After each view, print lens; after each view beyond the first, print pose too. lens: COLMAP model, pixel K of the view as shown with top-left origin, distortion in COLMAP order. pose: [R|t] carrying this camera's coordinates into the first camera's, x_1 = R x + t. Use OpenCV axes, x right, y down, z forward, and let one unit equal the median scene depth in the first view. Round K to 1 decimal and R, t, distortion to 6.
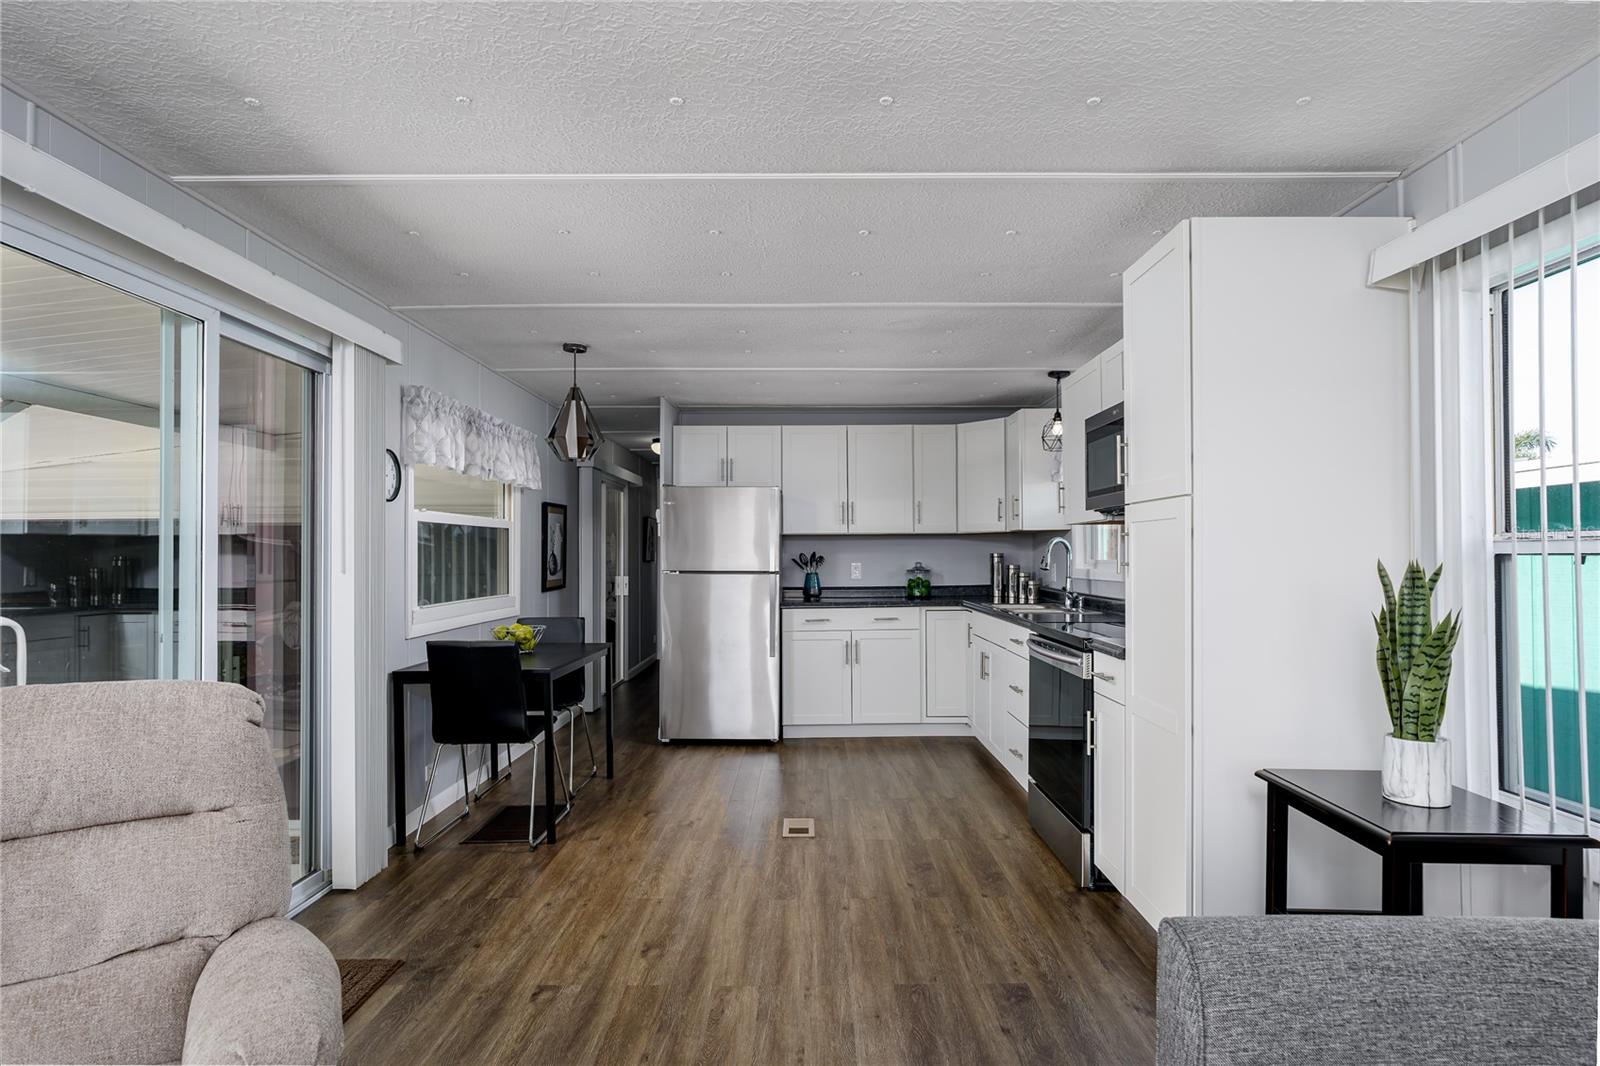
lens RADIAL K [[874.9, 0, 806.2], [0, 874.9, 539.2], [0, 0, 1]] dist [0.004688, -0.000441]
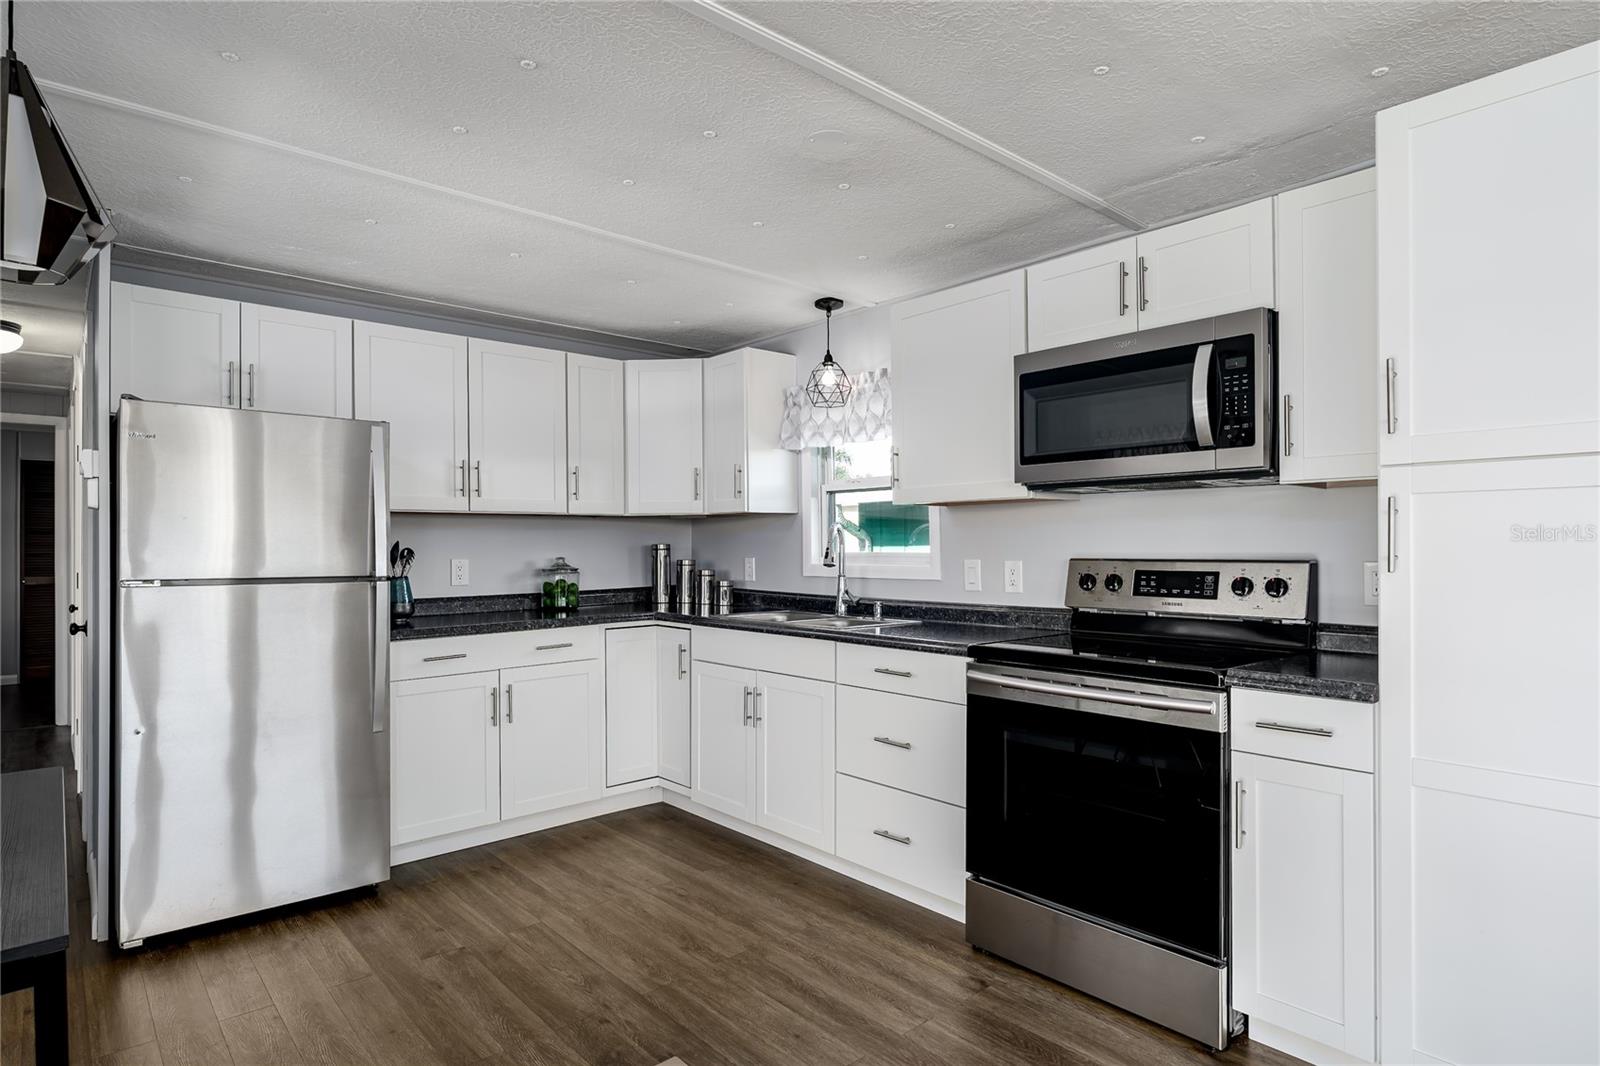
lens RADIAL K [[874.9, 0, 796.0], [0, 874.9, 541.8], [0, 0, 1]] dist [0.004688, -0.000441]
pose [[0.749429, 0.002533, 0.662080, -0.199205], [-0.009947, 0.999923, 0.007434, 0.008289], [-0.662010, -0.012157, 0.749396, 0.404747]]
